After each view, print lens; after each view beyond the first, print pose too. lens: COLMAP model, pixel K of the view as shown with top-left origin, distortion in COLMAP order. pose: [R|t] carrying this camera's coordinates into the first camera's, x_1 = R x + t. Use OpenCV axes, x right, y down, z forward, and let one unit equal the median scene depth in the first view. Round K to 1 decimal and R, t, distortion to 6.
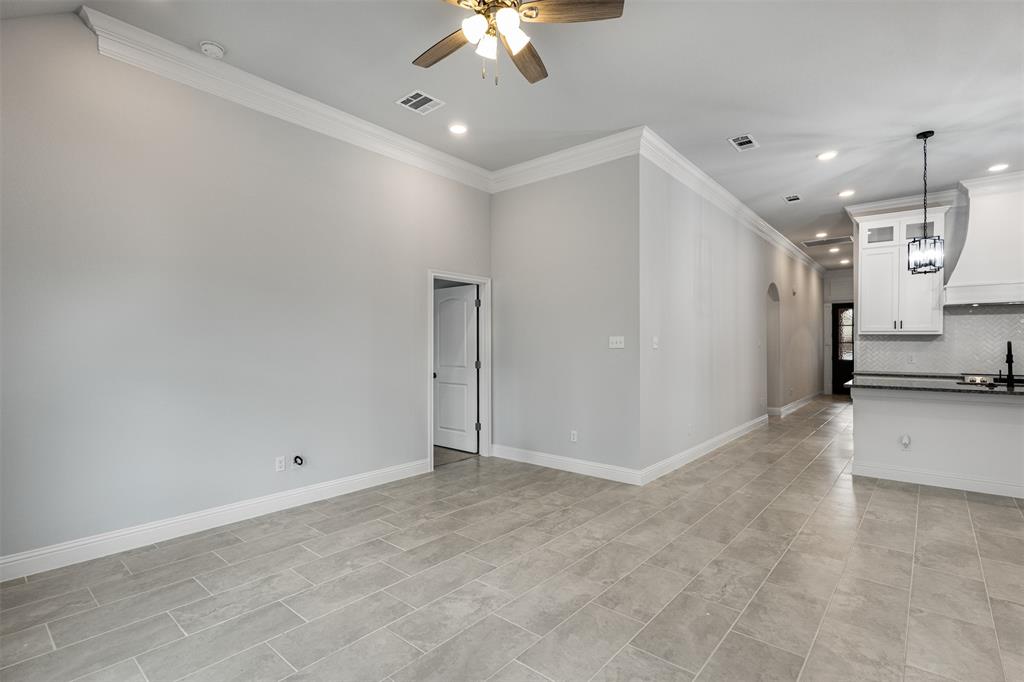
lens RADIAL K [[484.7, 0, 511.6], [0, 484.7, 341.9], [0, 0, 1]] dist [0.004015, -0.000213]
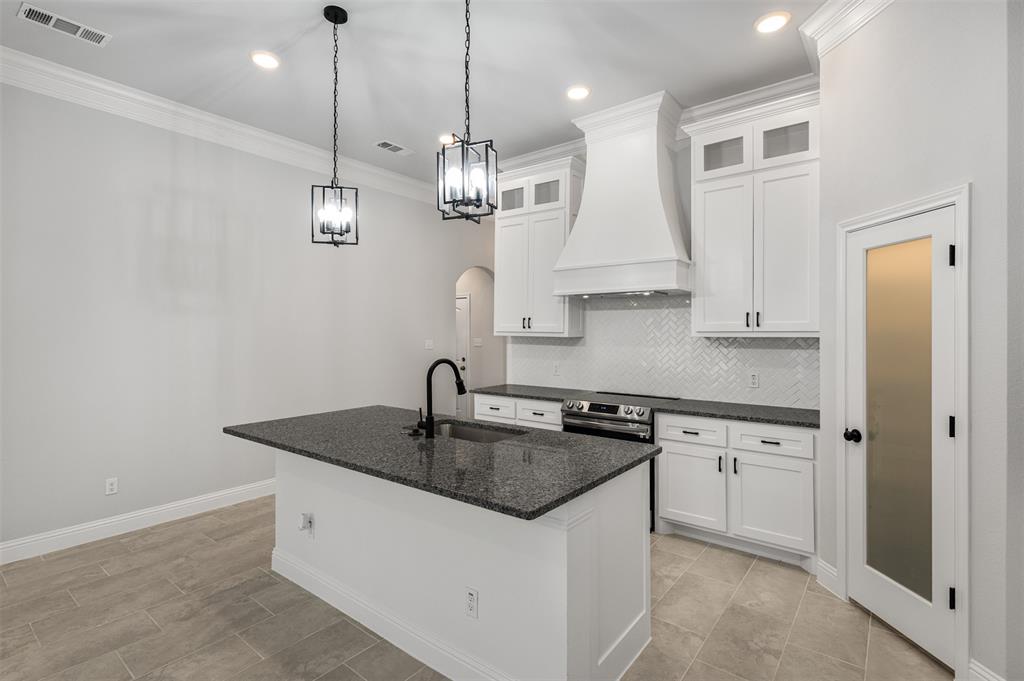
lens RADIAL K [[485.9, 0, 509.6], [0, 485.9, 332.1], [0, 0, 1]] dist [0.010400, 0.000274]
pose [[0.999313, 0.000023, 0.037072, 1.098265], [-0.000247, 0.999982, 0.006046, -0.038815], [-0.037071, -0.006051, 0.999294, 0.406468]]
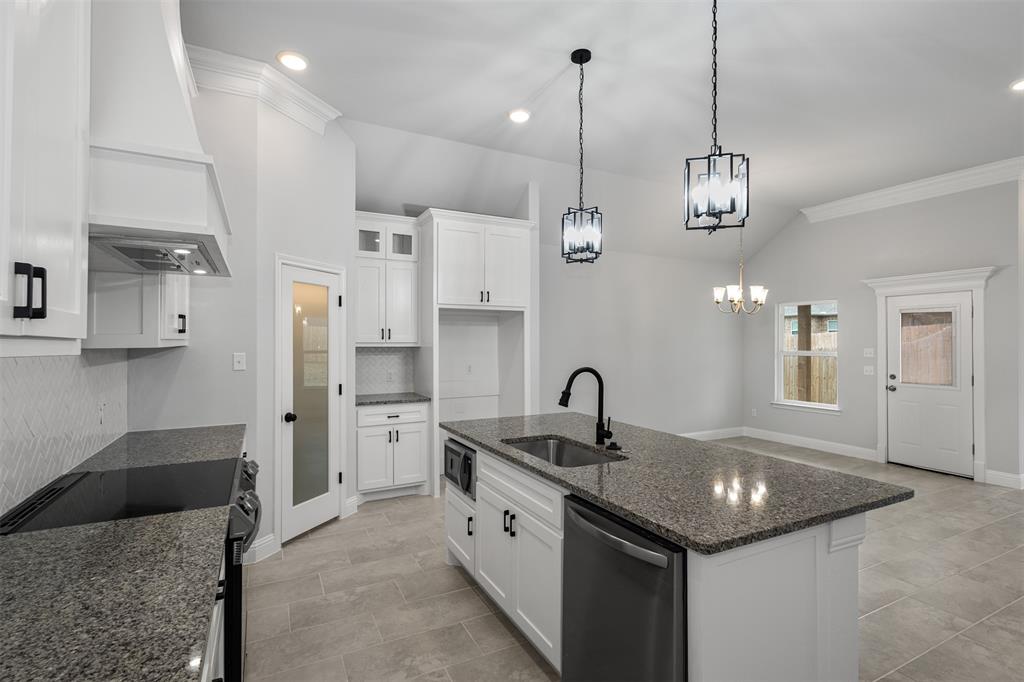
lens RADIAL K [[484.7, 0, 511.6], [0, 484.7, 341.9], [0, 0, 1]] dist [0.004015, -0.000213]
pose [[-0.923726, -0.000035, 0.383053, 0.896052], [-0.002260, 0.999983, -0.005360, -0.029764], [-0.383047, -0.005817, -0.923711, 1.591892]]
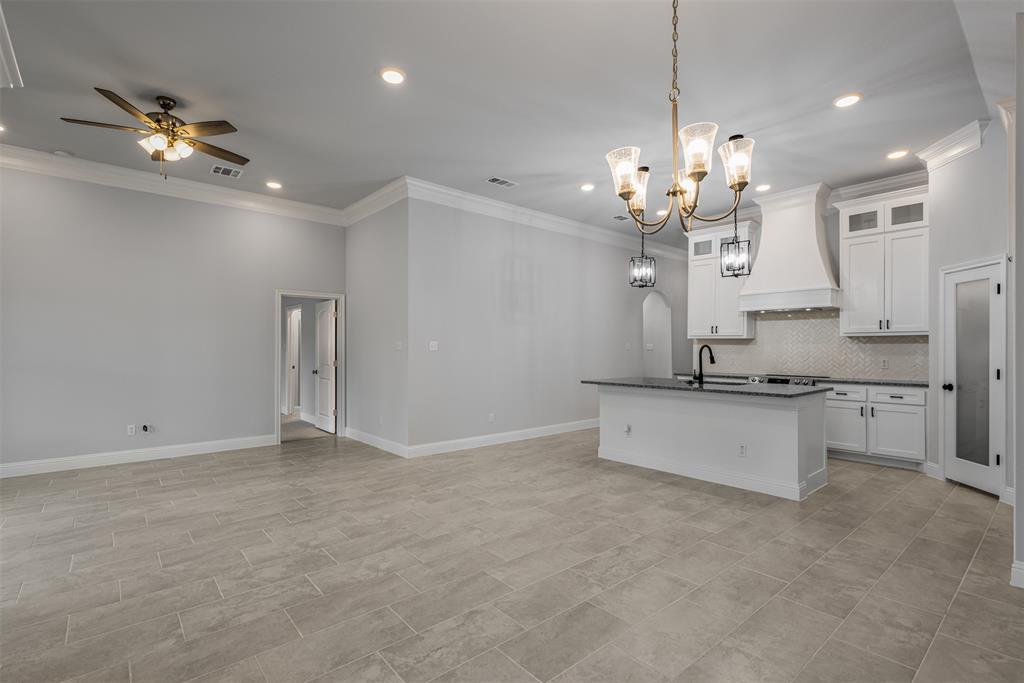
lens RADIAL K [[476.9, 0, 511.6], [0, 476.9, 348.1], [0, 0, 1]] dist [0.004526, 0.000120]
pose [[0.988563, 0.001124, -0.150804, 0.747226], [-0.000188, 0.999981, 0.006220, -0.000721], [0.150808, -0.006121, 0.988544, -0.201922]]
